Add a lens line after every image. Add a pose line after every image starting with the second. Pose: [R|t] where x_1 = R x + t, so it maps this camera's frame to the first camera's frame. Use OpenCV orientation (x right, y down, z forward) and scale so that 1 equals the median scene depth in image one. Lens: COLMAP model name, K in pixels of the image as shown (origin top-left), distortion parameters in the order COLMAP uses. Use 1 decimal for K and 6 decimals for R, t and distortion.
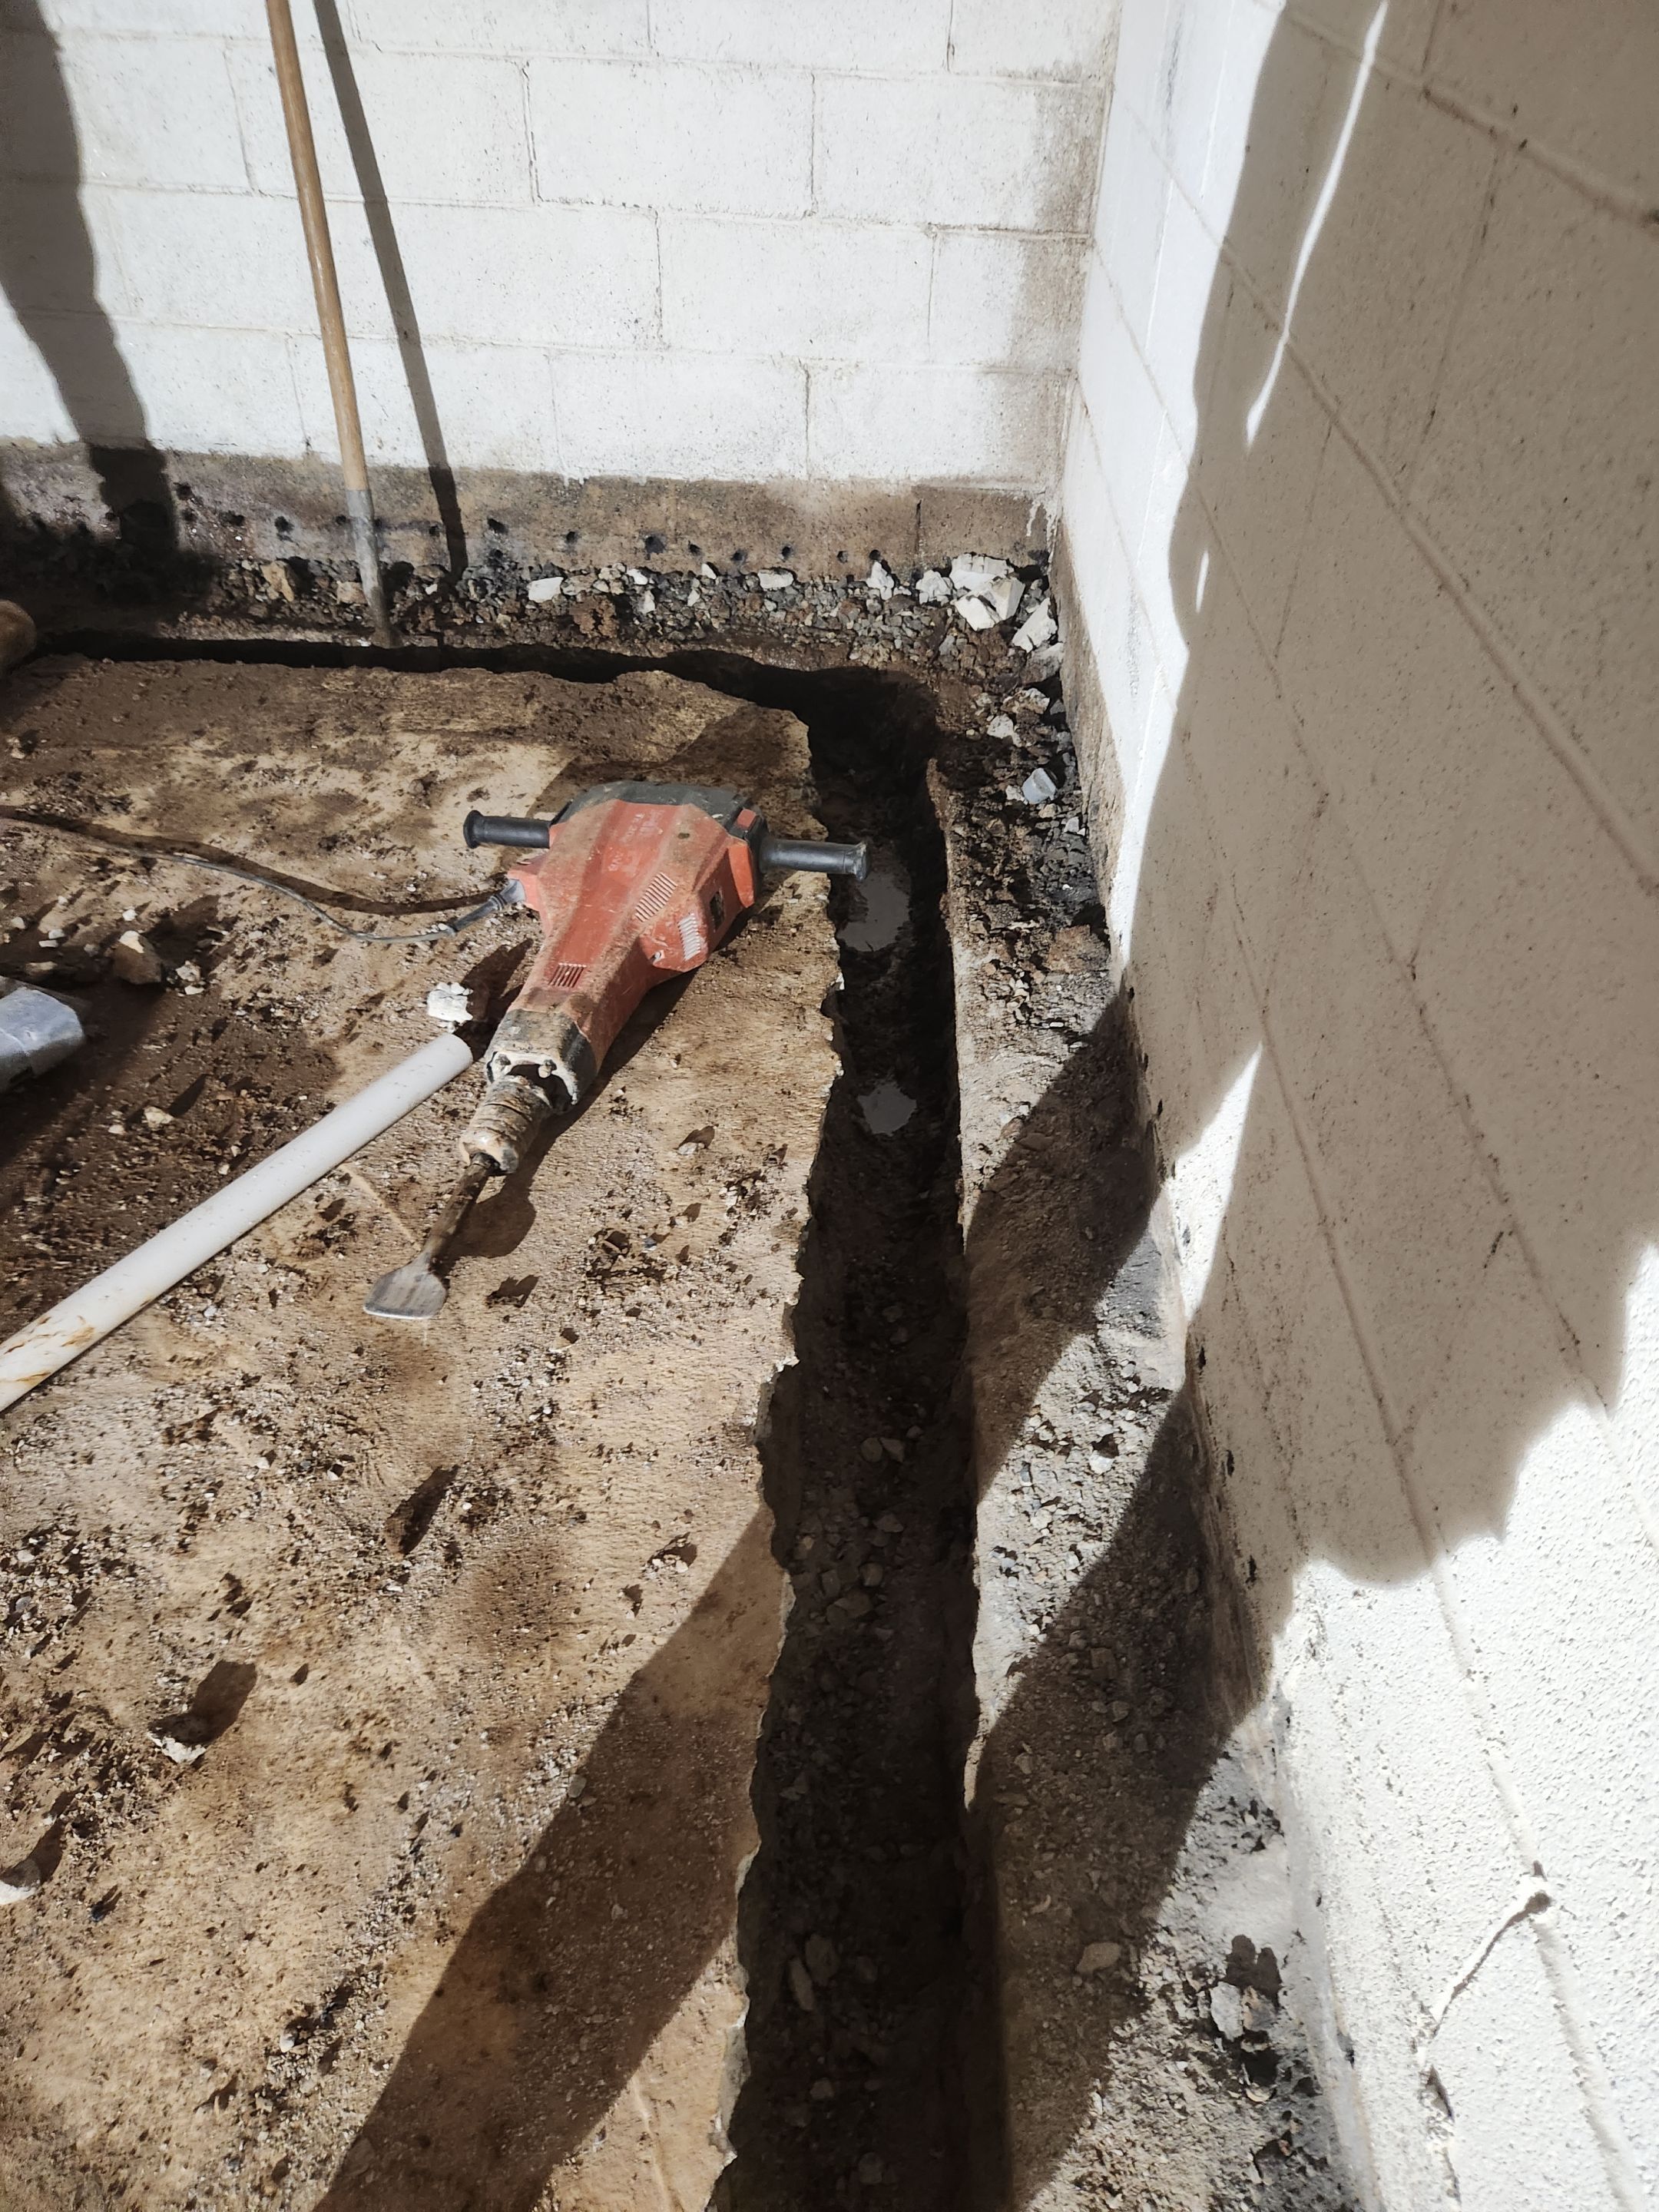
lens RADIAL K [[1515.0, 0, 868.7], [0, 1515.0, 1105.3], [0, 0, 1]] dist [0.064332, -0.002890]
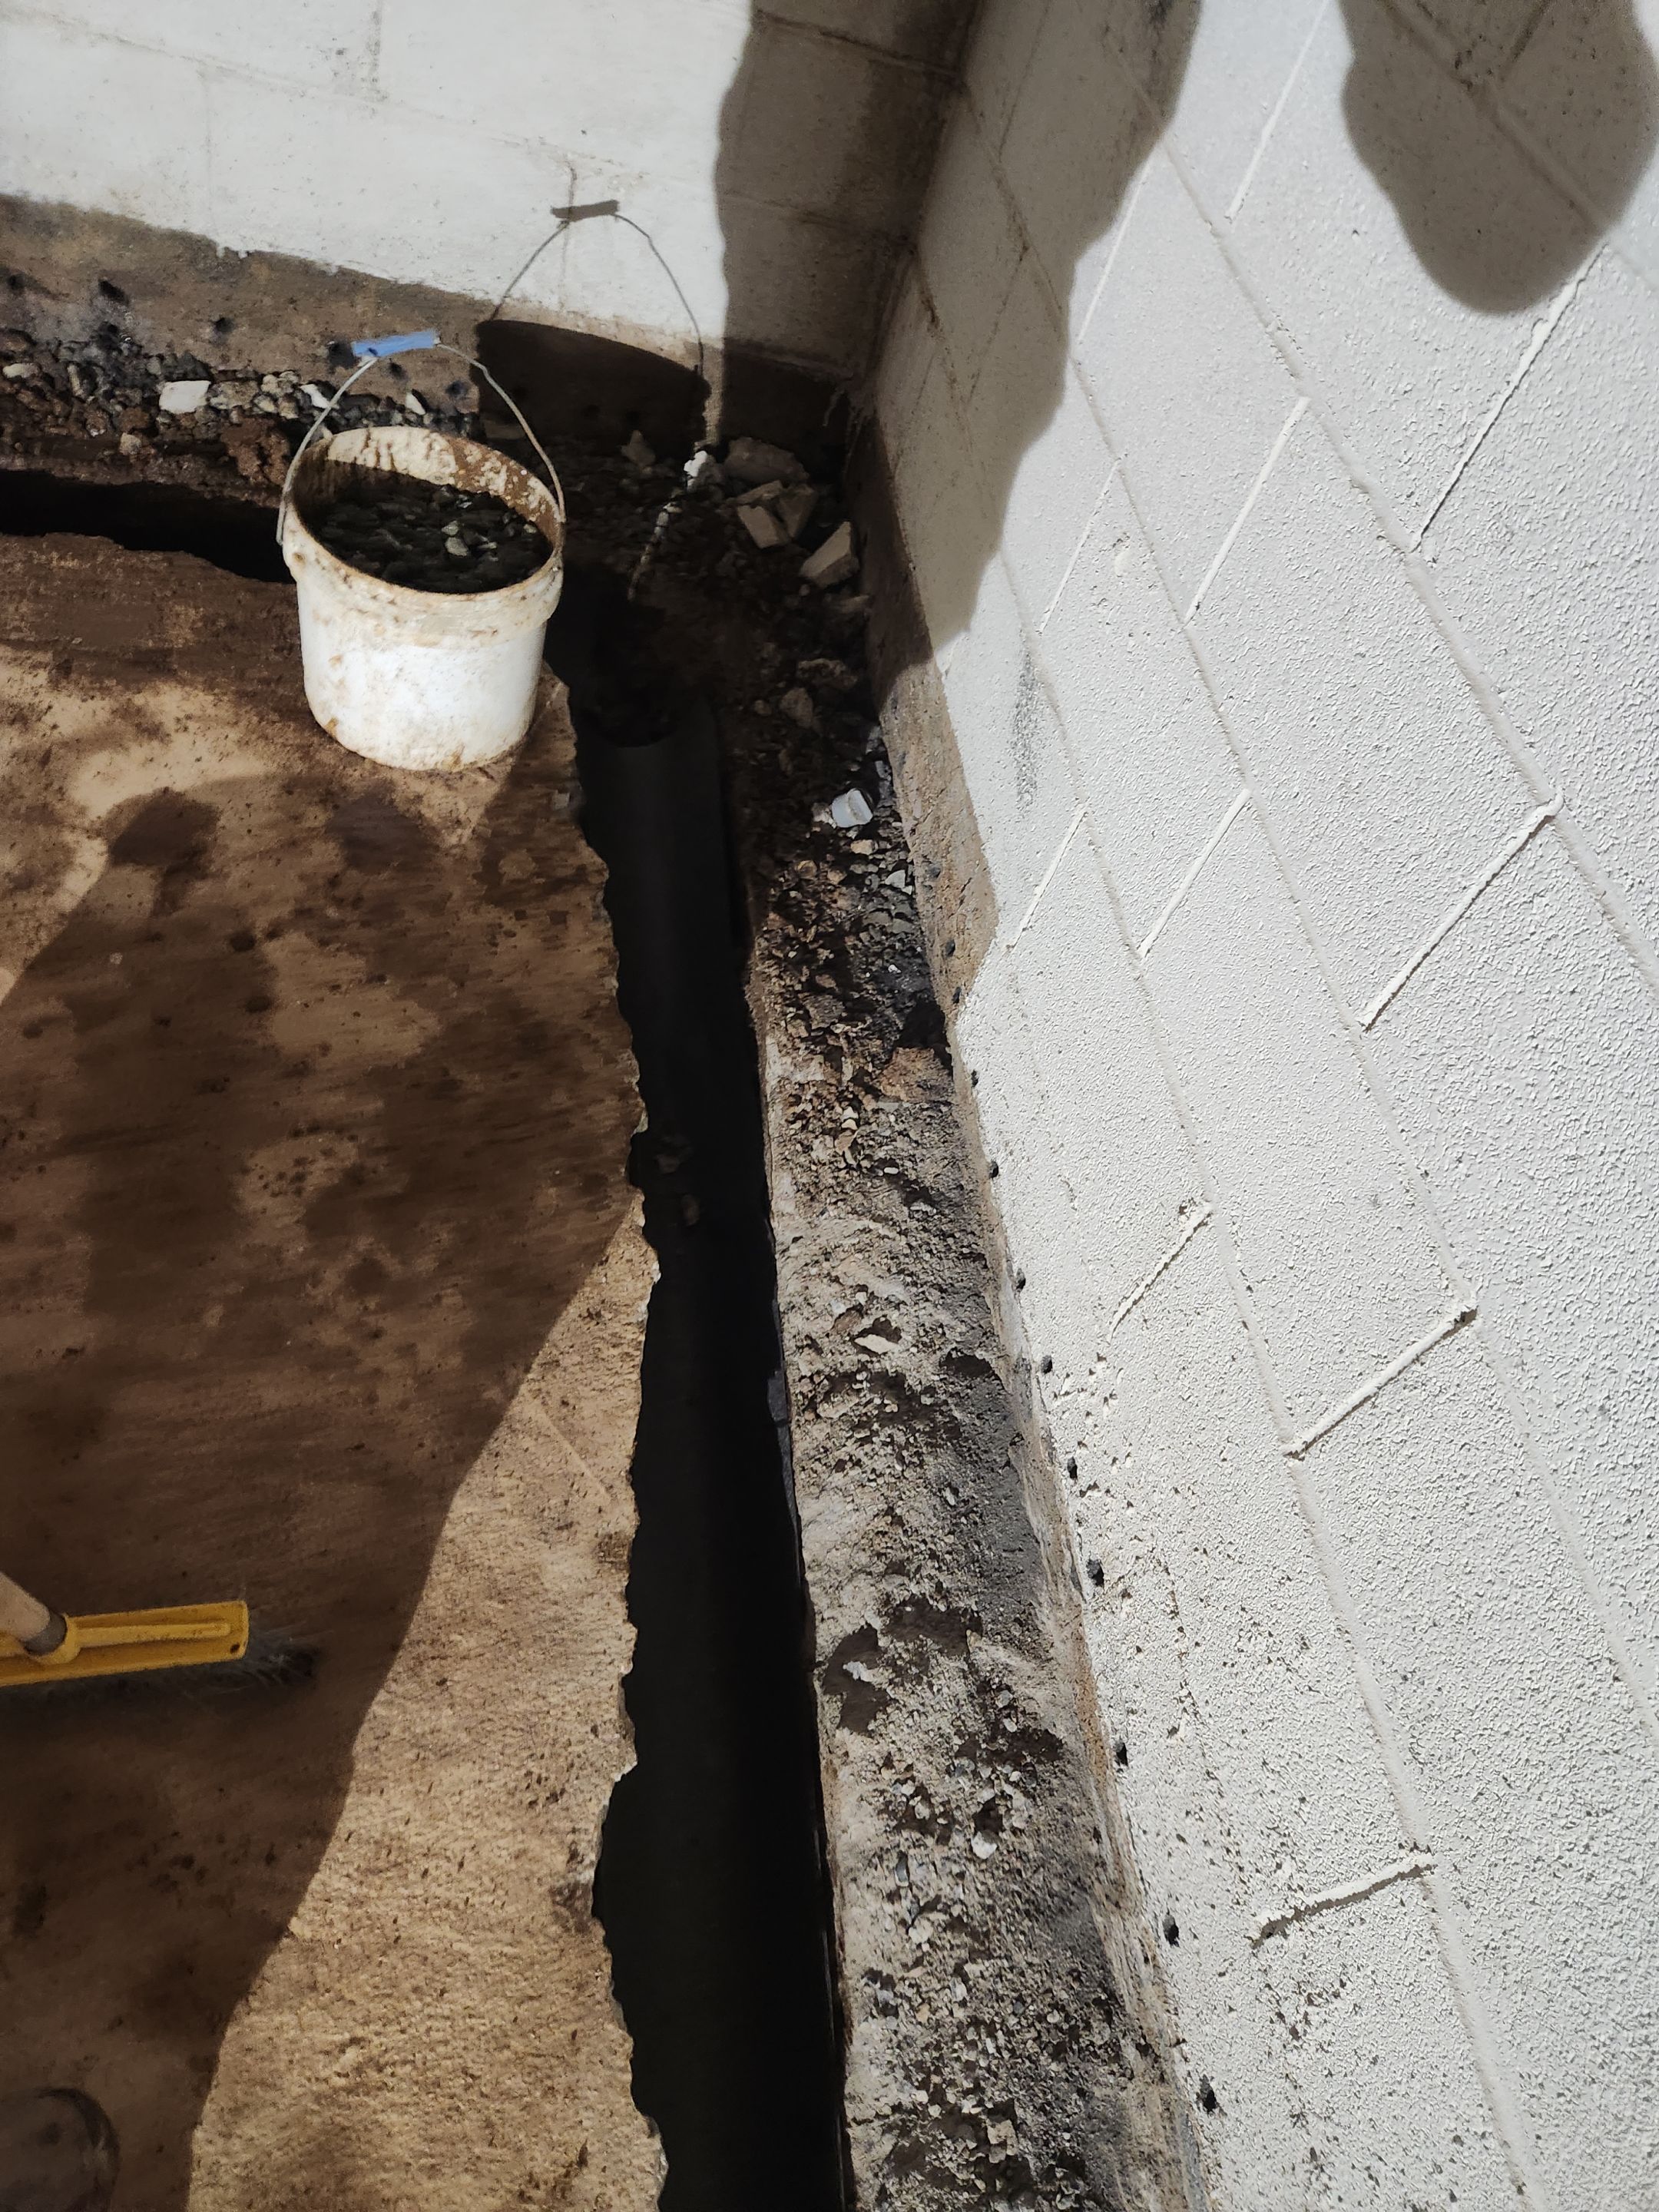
lens RADIAL K [[1480.4, 0, 850.8], [0, 1480.4, 1102.3], [0, 0, 1]] dist [0.074260, -0.061515]
pose [[0.961918, 0.037589, 0.270739, -0.093898], [-0.091815, 0.977382, 0.190512, -0.186840], [-0.257455, -0.208115, 0.943613, 0.173446]]
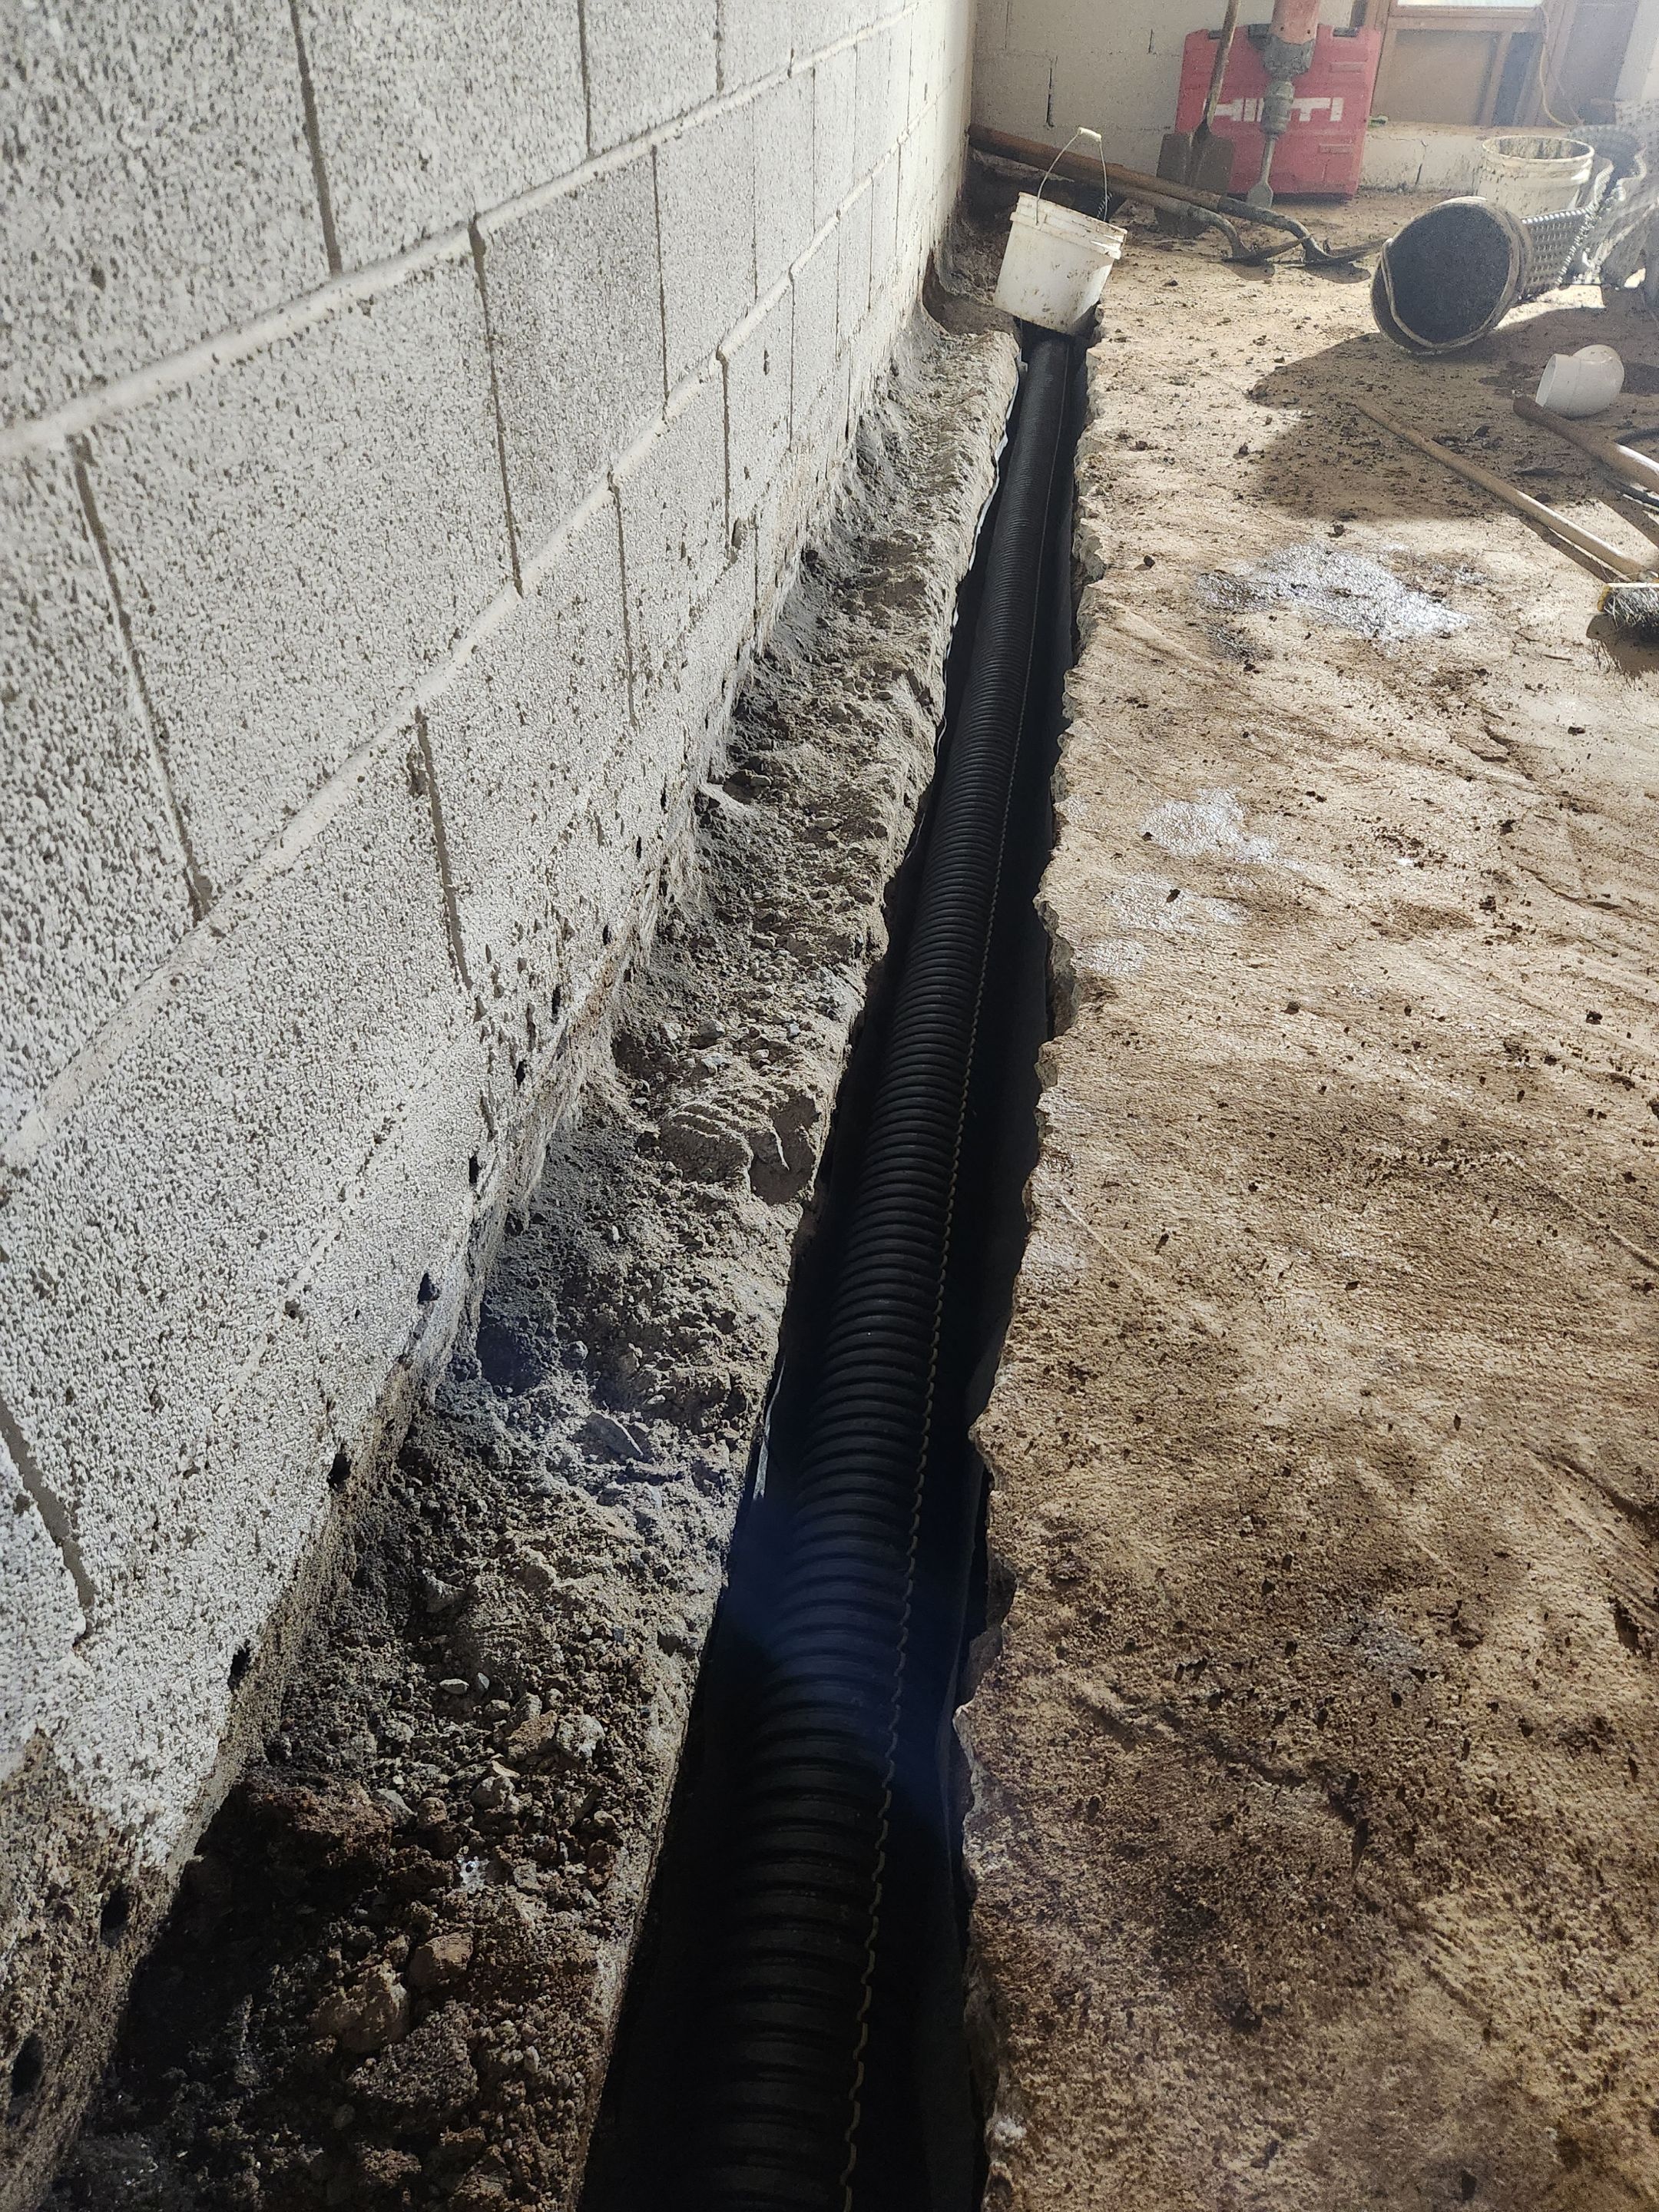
lens RADIAL K [[1477.7, 0, 855.9], [0, 1477.7, 1090.5], [0, 0, 1]] dist [0.068390, -0.055587]
pose [[-0.992005, -0.117284, 0.046595, 0.008361], [0.022121, 0.201903, 0.979156, -0.379595], [-0.124247, 0.972358, -0.197695, 0.685421]]
